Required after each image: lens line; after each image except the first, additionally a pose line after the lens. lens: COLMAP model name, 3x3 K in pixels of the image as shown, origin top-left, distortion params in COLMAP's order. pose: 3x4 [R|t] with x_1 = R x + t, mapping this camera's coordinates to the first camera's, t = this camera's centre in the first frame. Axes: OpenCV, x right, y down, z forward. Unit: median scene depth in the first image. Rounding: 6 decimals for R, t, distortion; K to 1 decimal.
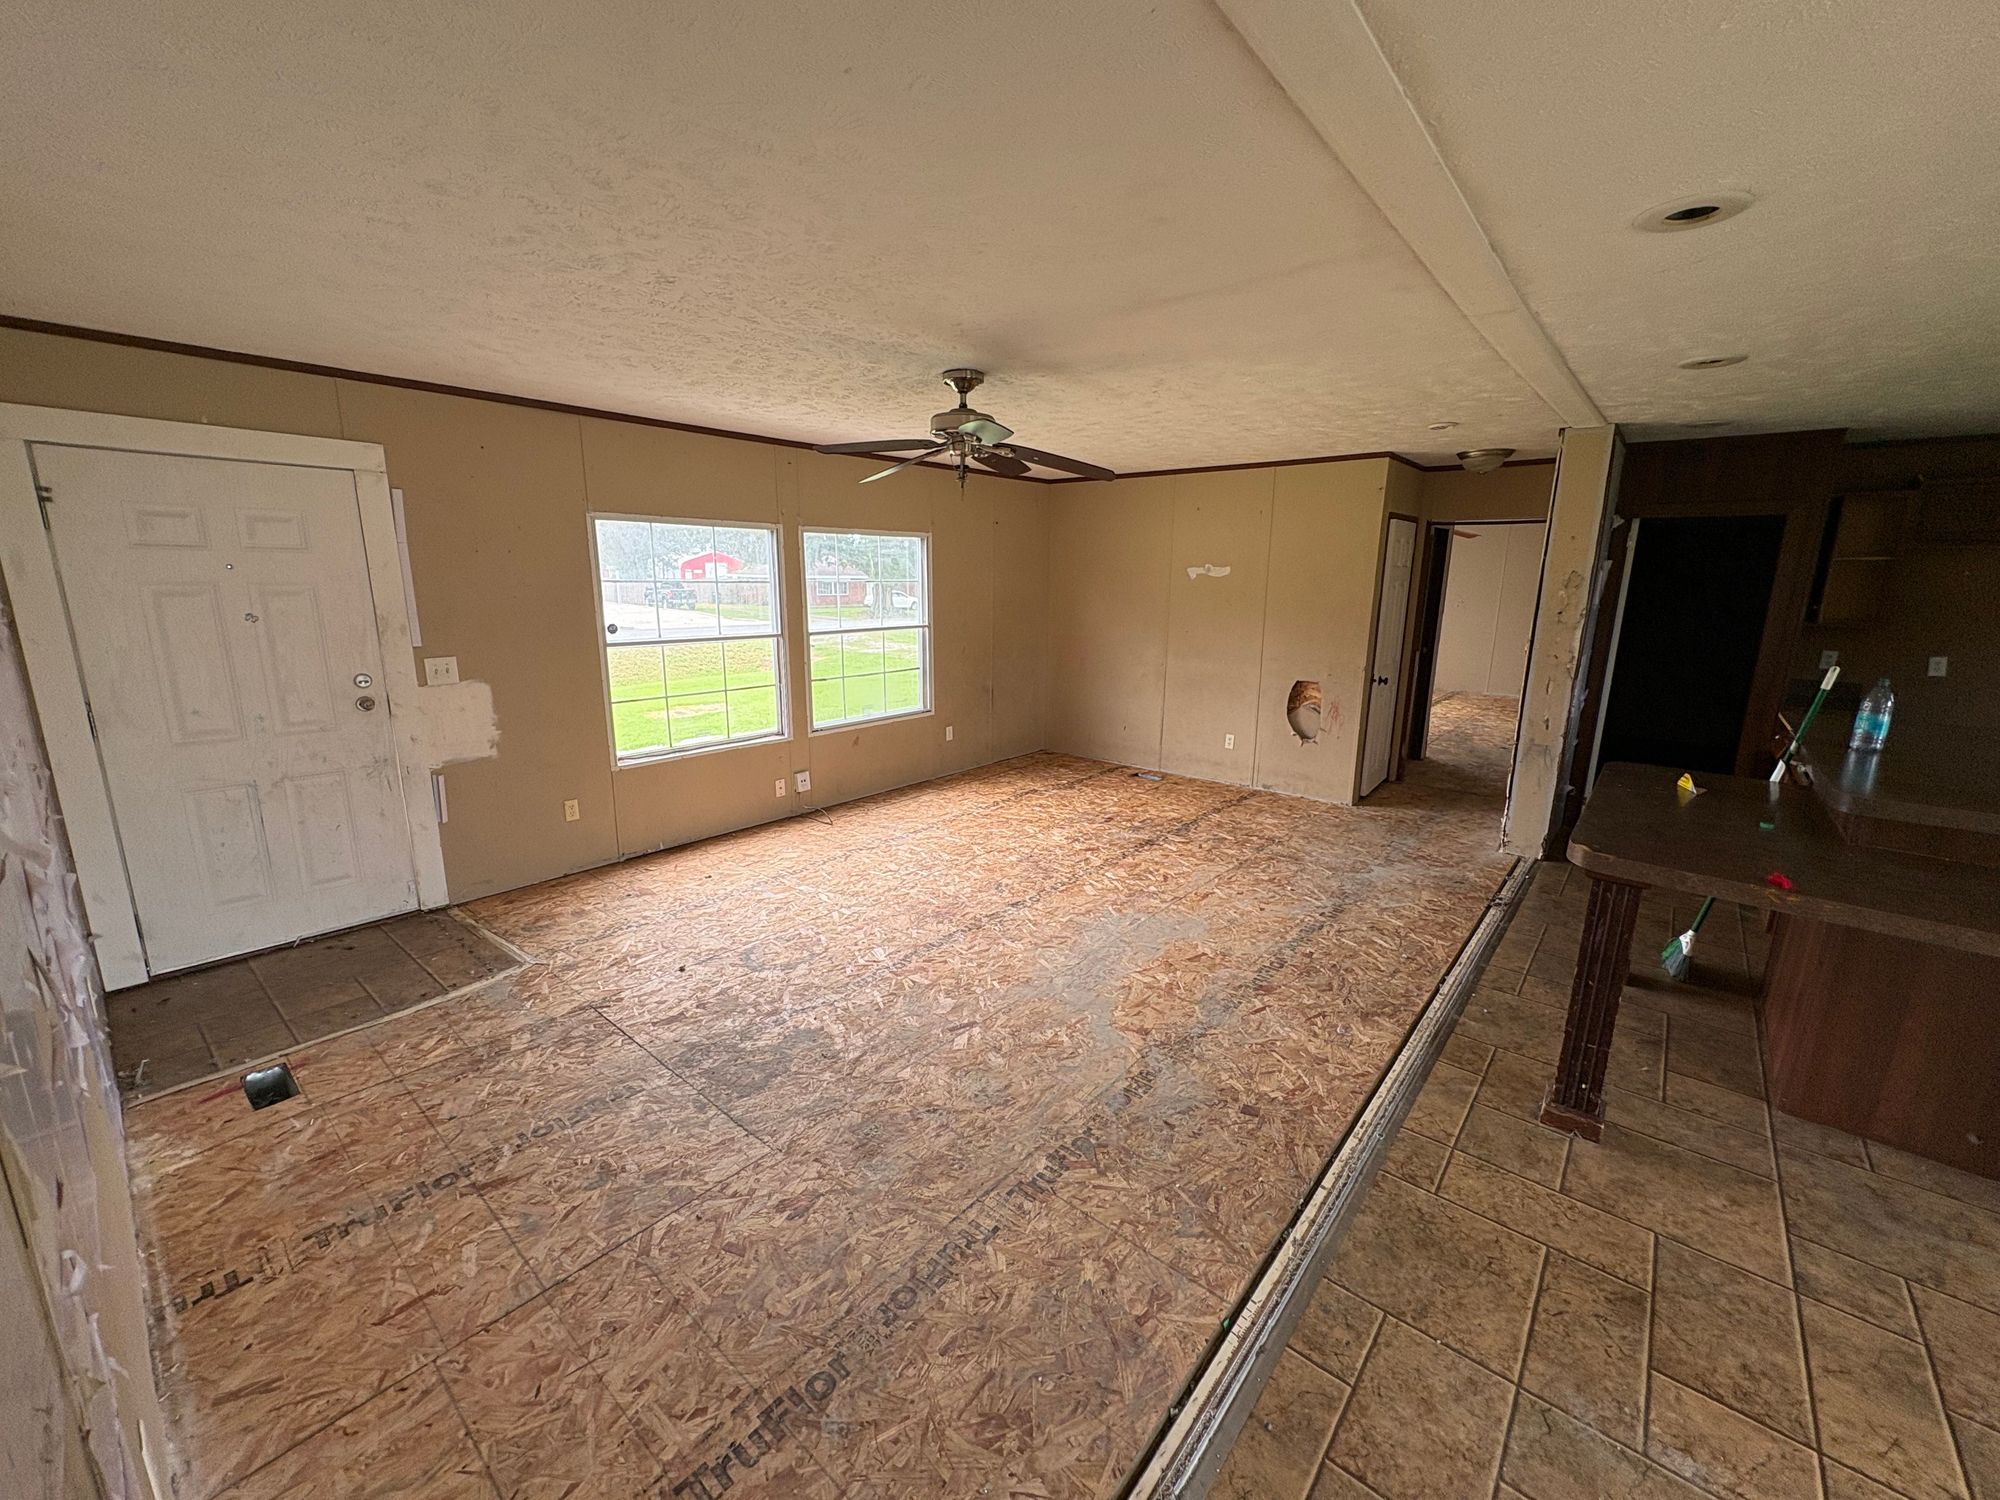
lens RADIAL K [[794.2, 0, 1000.4], [0, 794.2, 743.6], [0, 0, 1]] dist [-0.000029, -0.000070]
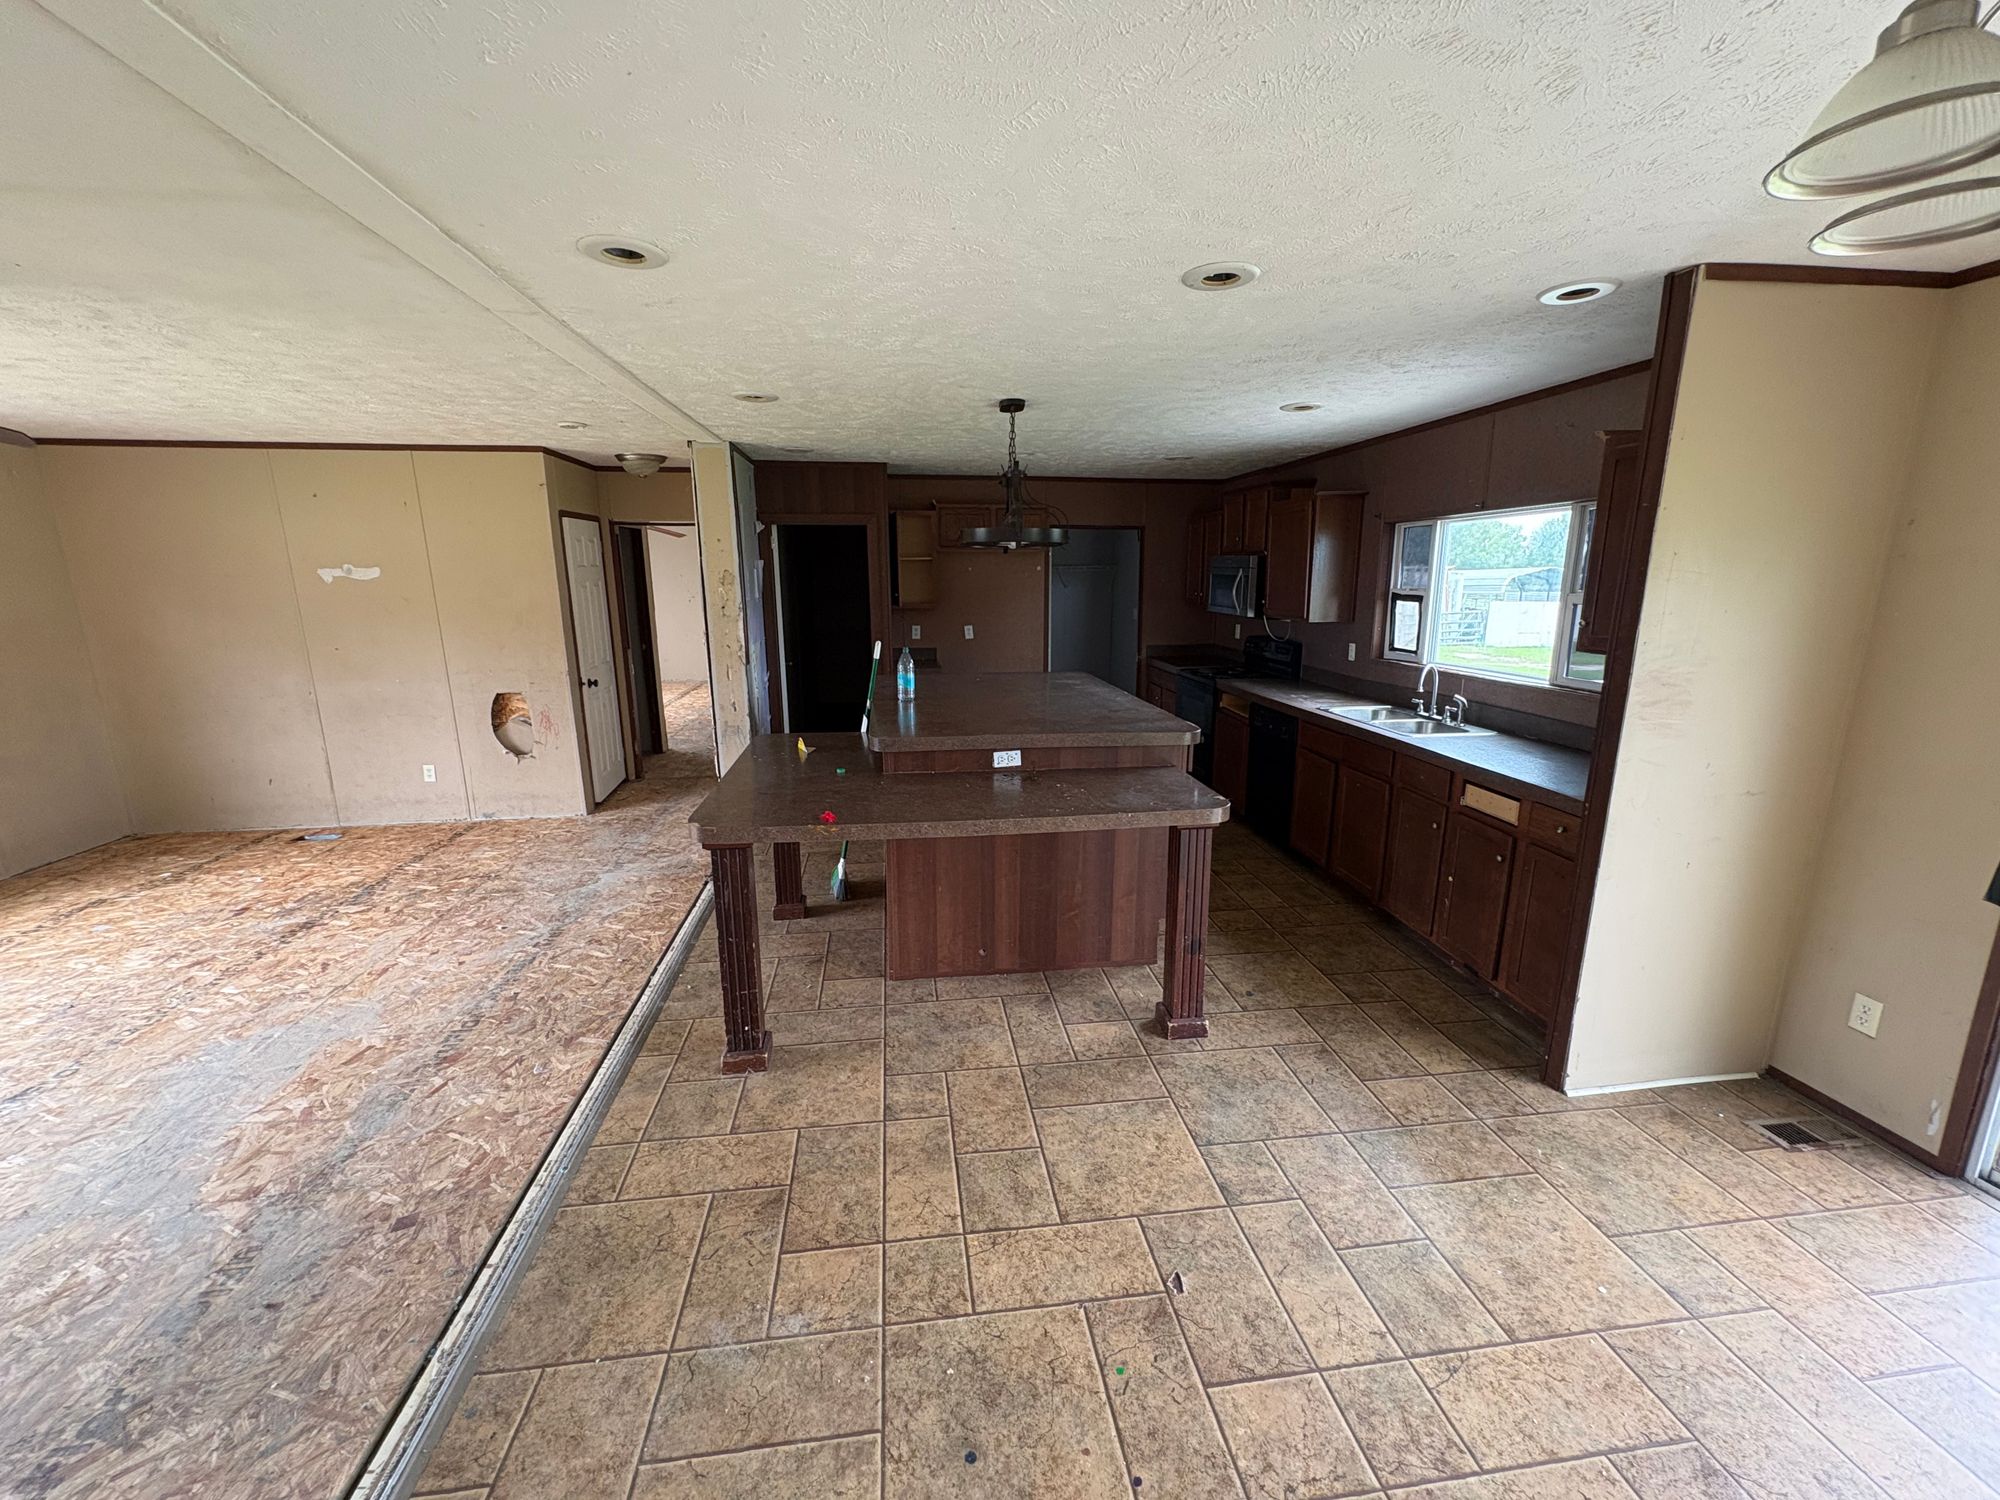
lens RADIAL K [[794.2, 0, 1000.4], [0, 794.2, 743.6], [0, 0, 1]] dist [-0.000029, -0.000070]
pose [[0.671200, -0.169061, 0.721741, 0.124529], [0.165022, 0.983291, 0.076860, 0.002372], [-0.722675, 0.067515, 0.687883, -0.037951]]
